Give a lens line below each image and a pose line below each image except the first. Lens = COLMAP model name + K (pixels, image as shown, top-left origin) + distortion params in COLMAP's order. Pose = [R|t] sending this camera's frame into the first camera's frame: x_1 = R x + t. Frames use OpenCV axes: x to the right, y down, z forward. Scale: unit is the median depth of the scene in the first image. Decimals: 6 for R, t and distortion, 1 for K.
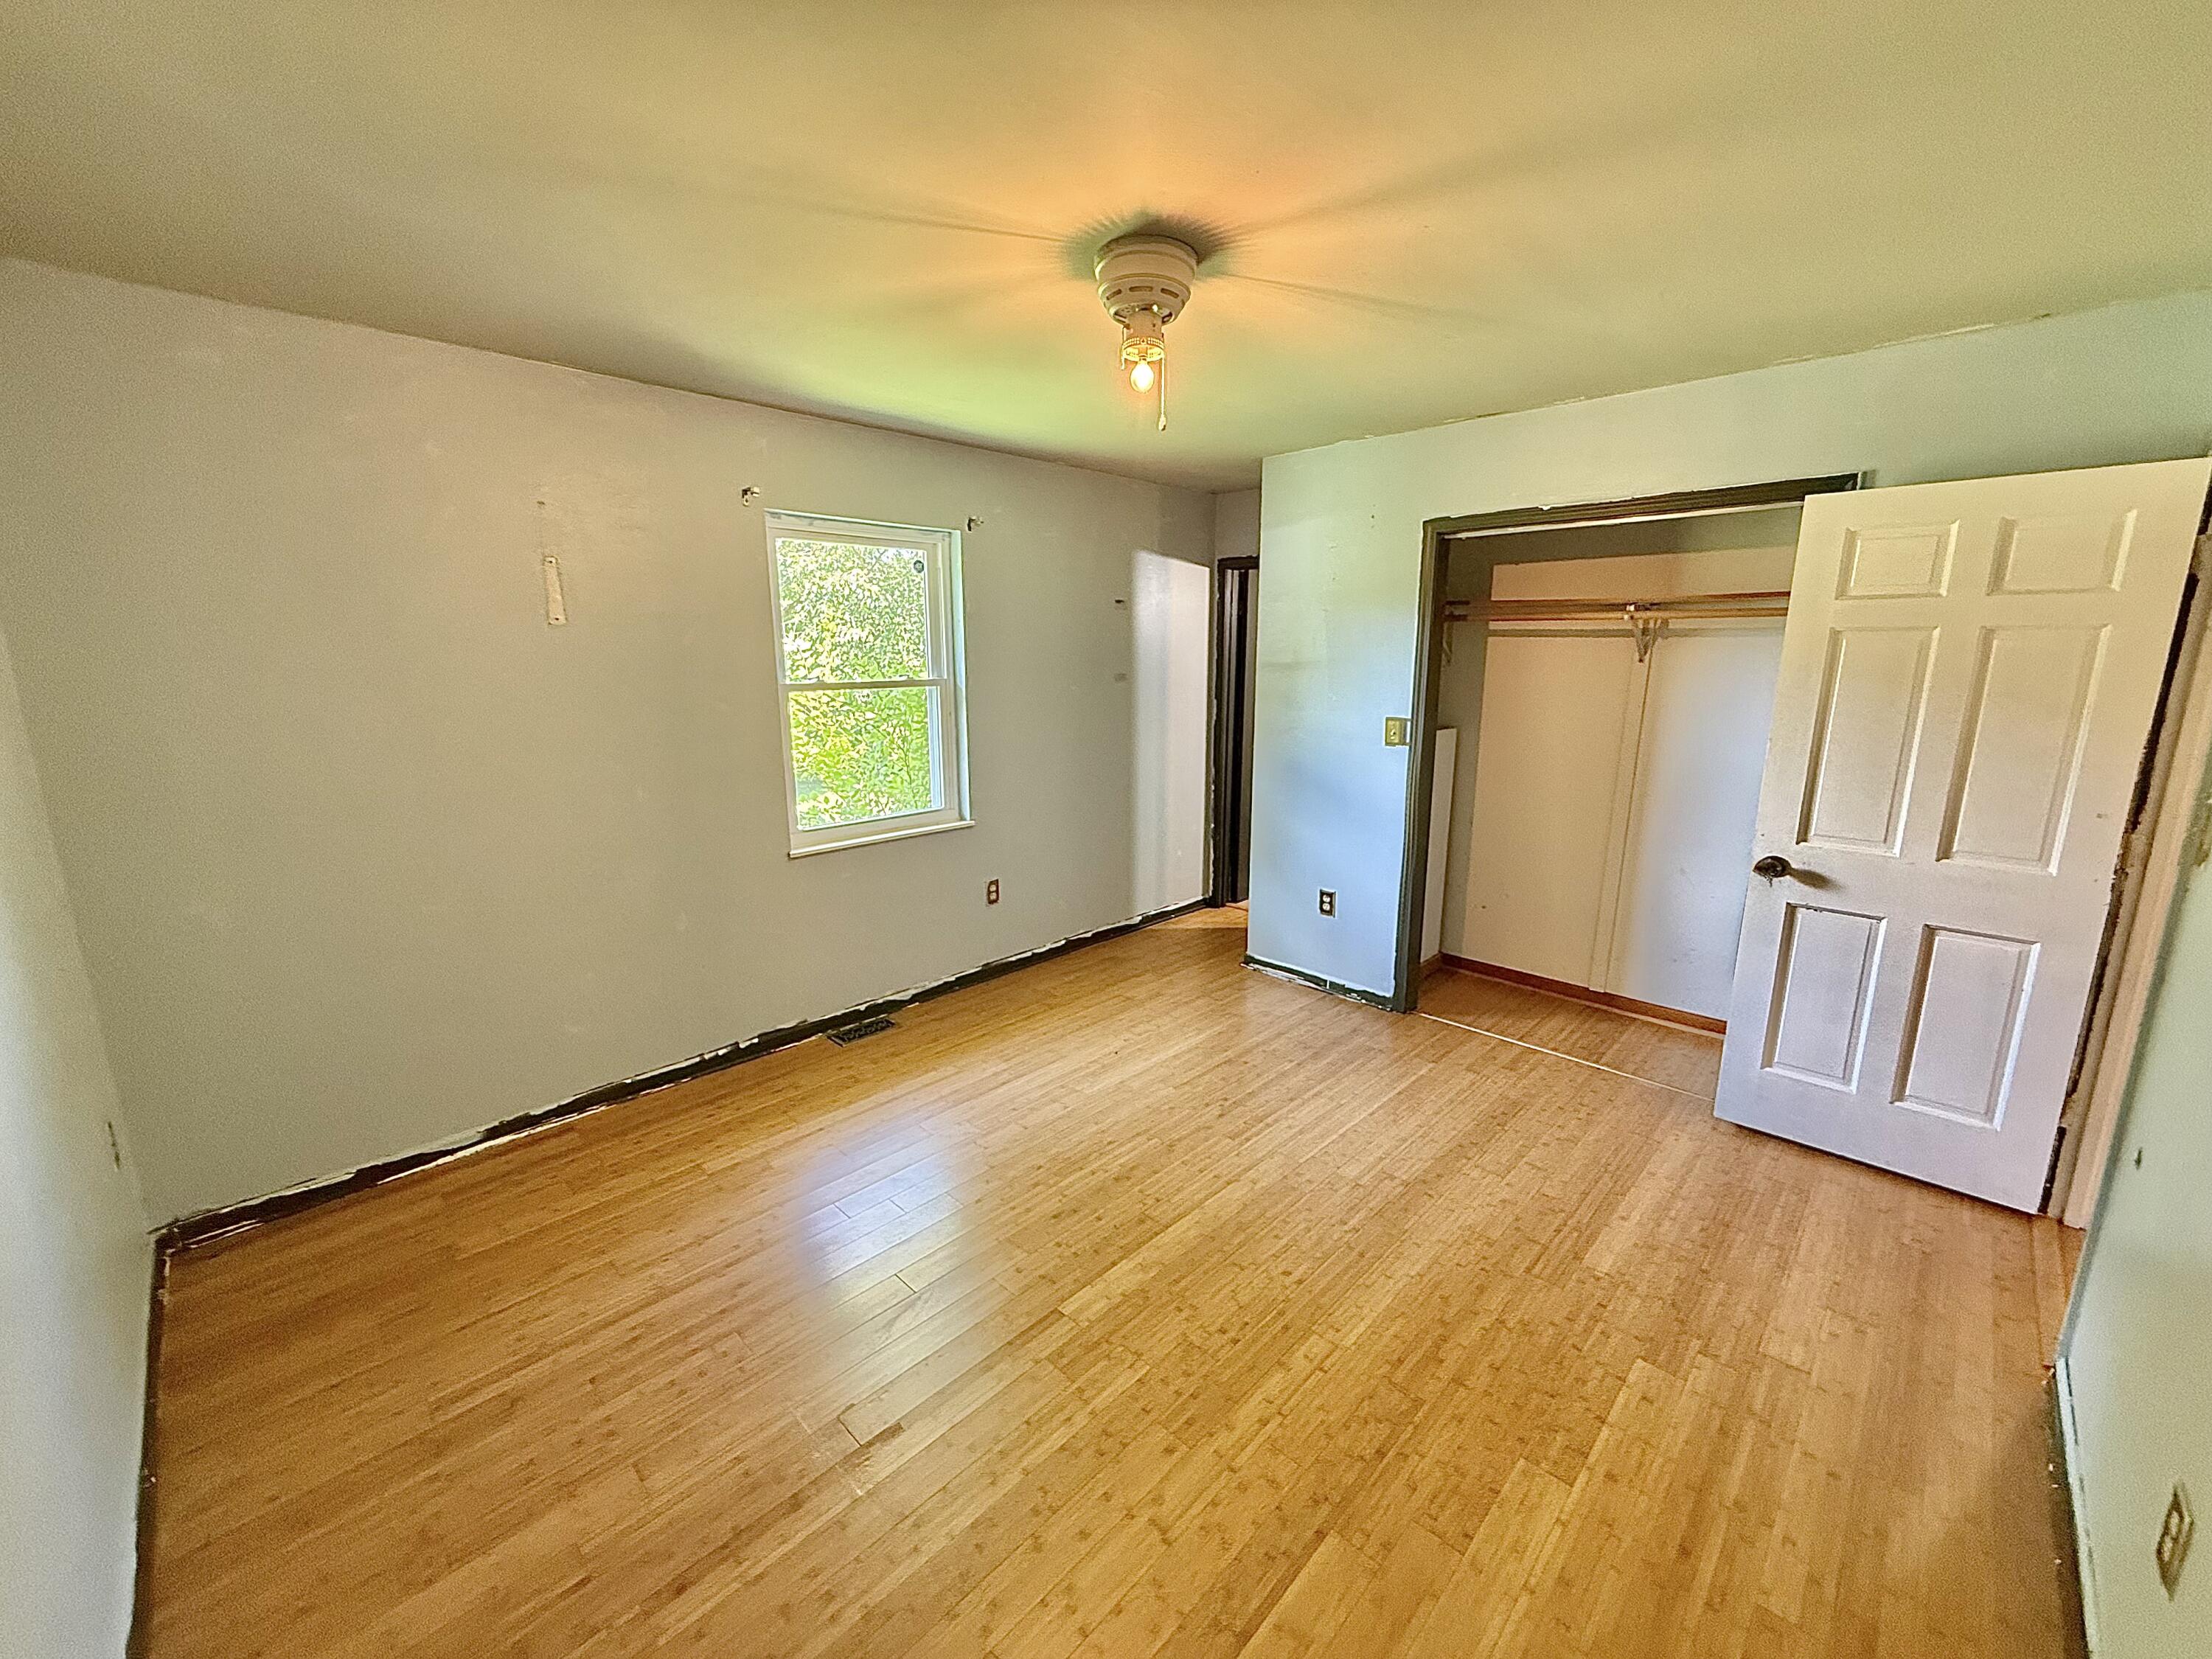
lens RADIAL K [[880.6, 0, 1096.8], [0, 880.6, 829.2], [0, 0, 1]] dist [-0.001886, 0.000362]
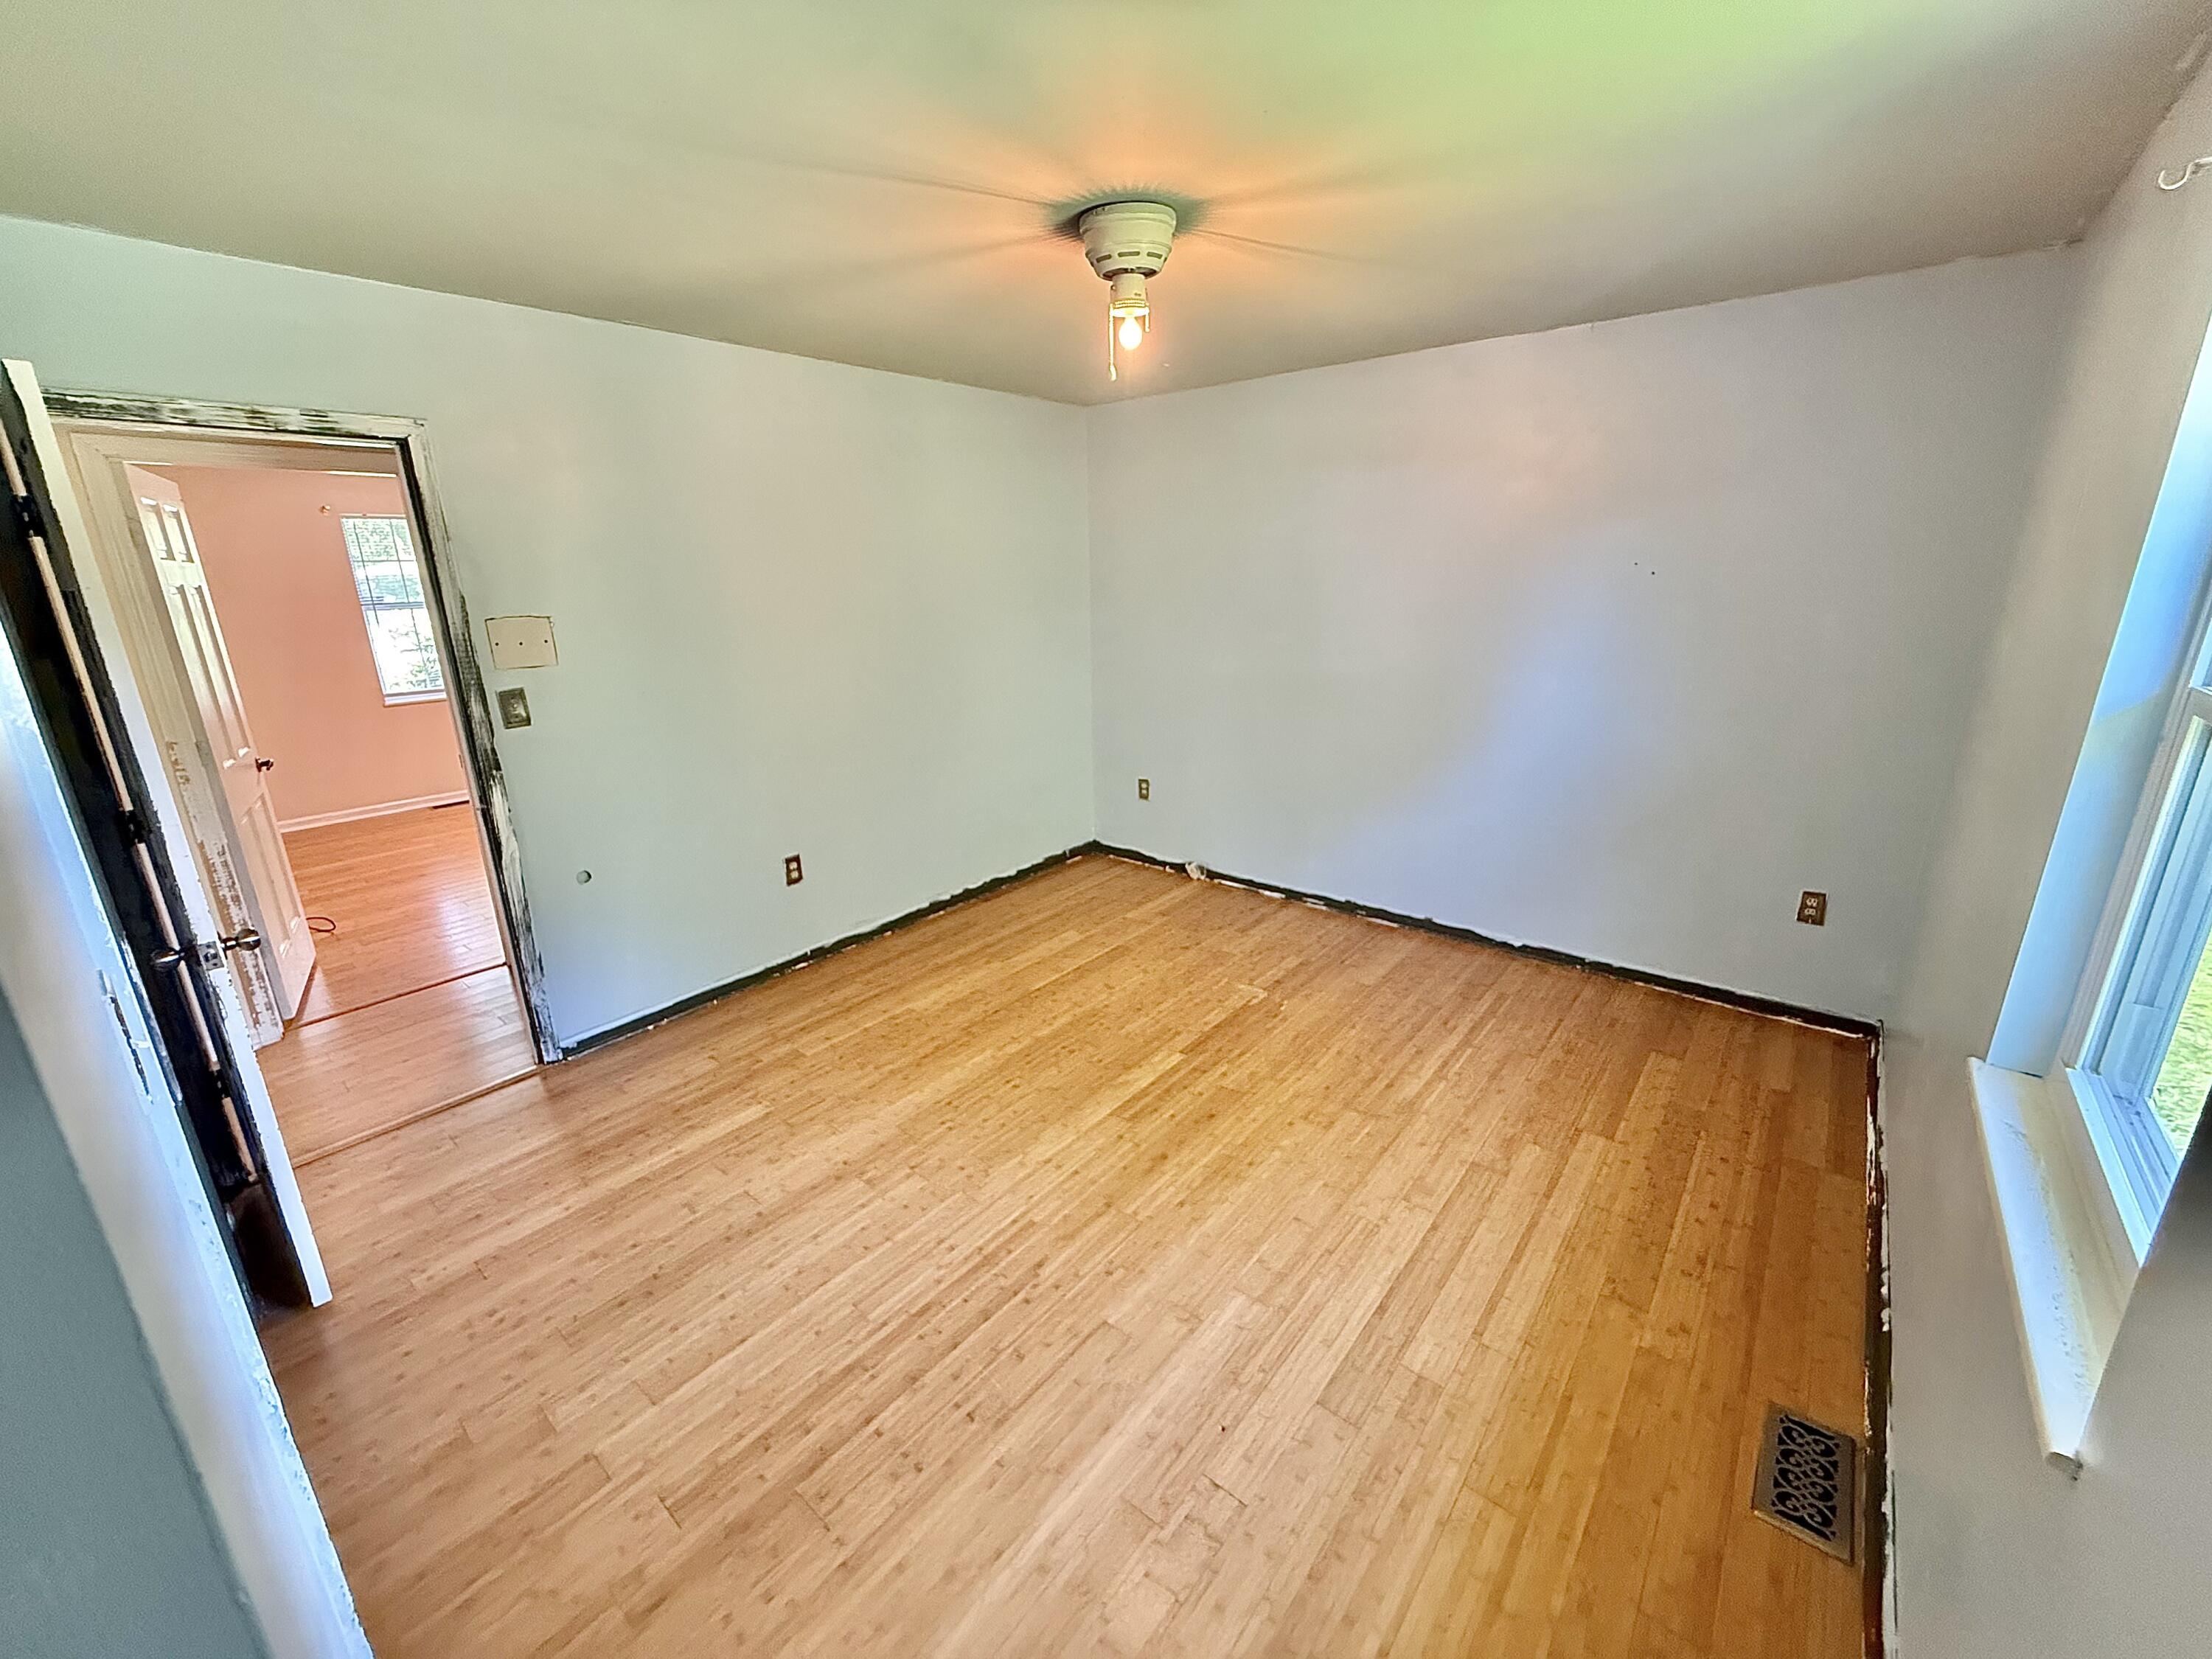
lens RADIAL K [[880.6, 0, 1099.1], [0, 880.6, 829.0], [0, 0, 1]] dist [-0.001886, 0.000362]
pose [[-0.996160, 0.046277, -0.074315, 0.161089], [0.005604, 0.880836, 0.473388, -0.397980], [0.087366, 0.471154, -0.877713, 1.811743]]
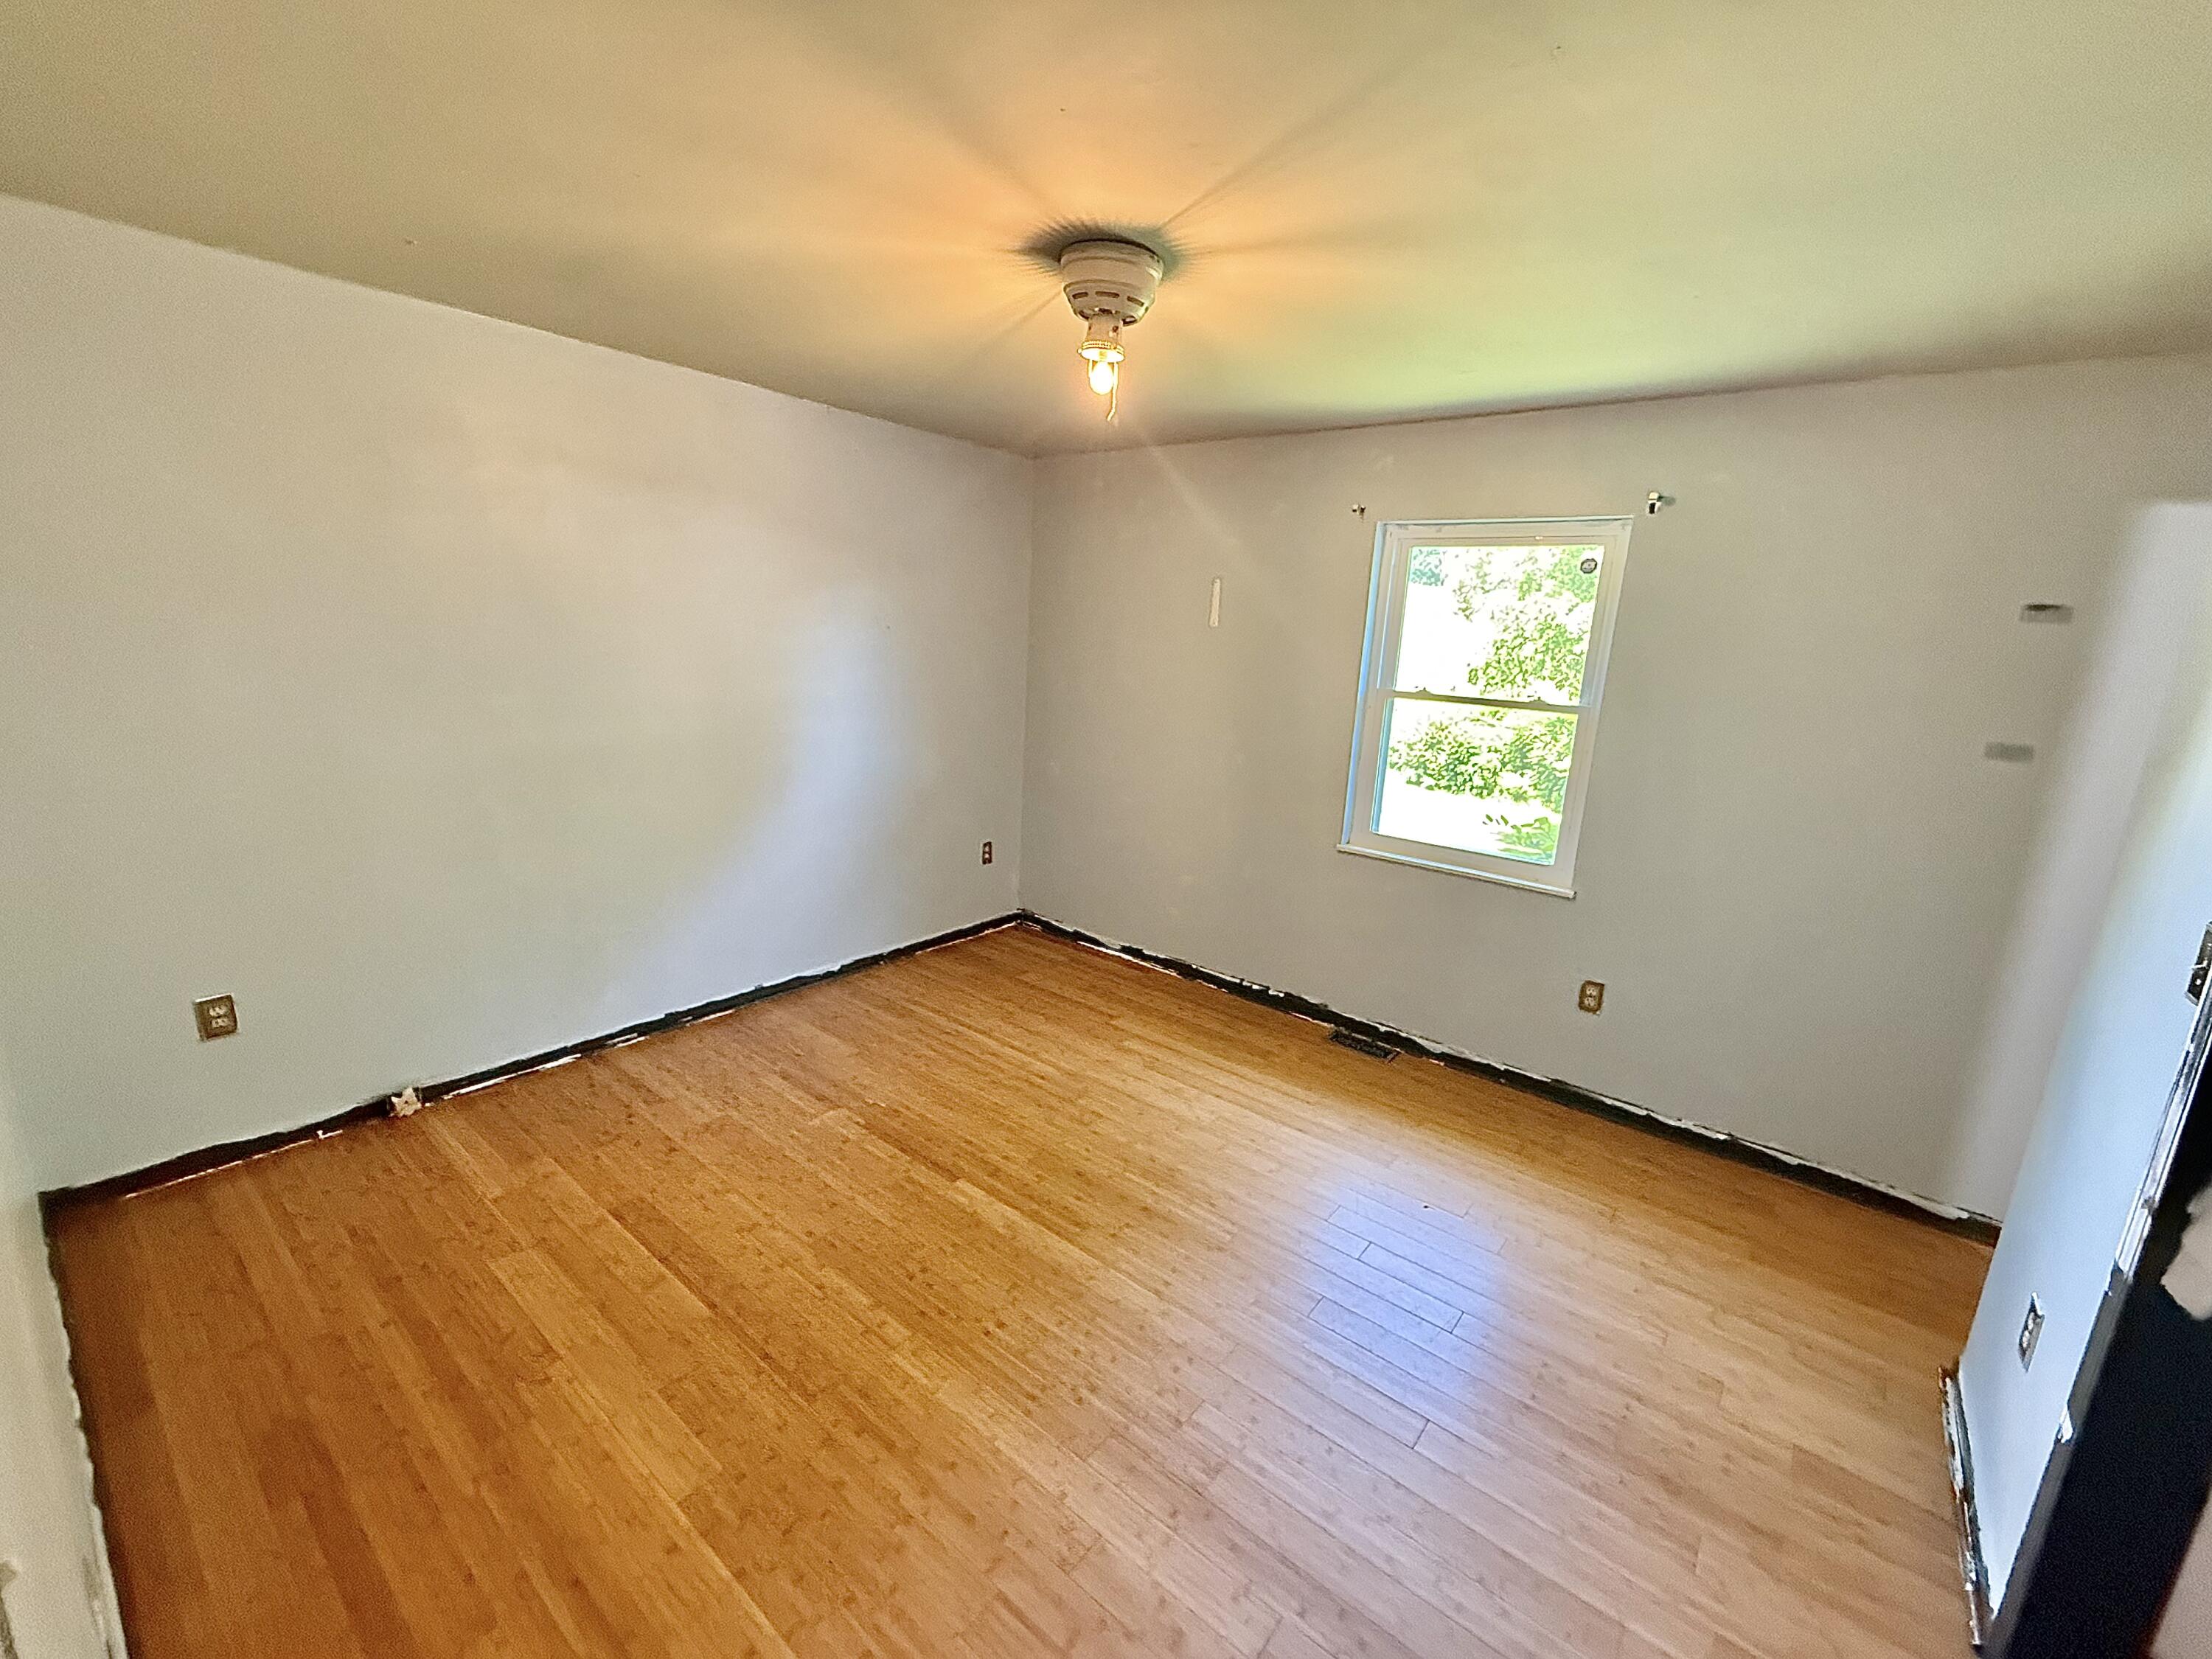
lens RADIAL K [[910.8, 0, 1103.7], [0, 910.8, 831.0], [0, 0, 1]] dist [0.000094, -0.000450]
pose [[0.100692, 0.226664, -0.968754, 0.958684], [-0.253884, 0.947321, 0.195261, -0.185051], [0.961979, 0.226290, 0.152934, 0.778599]]
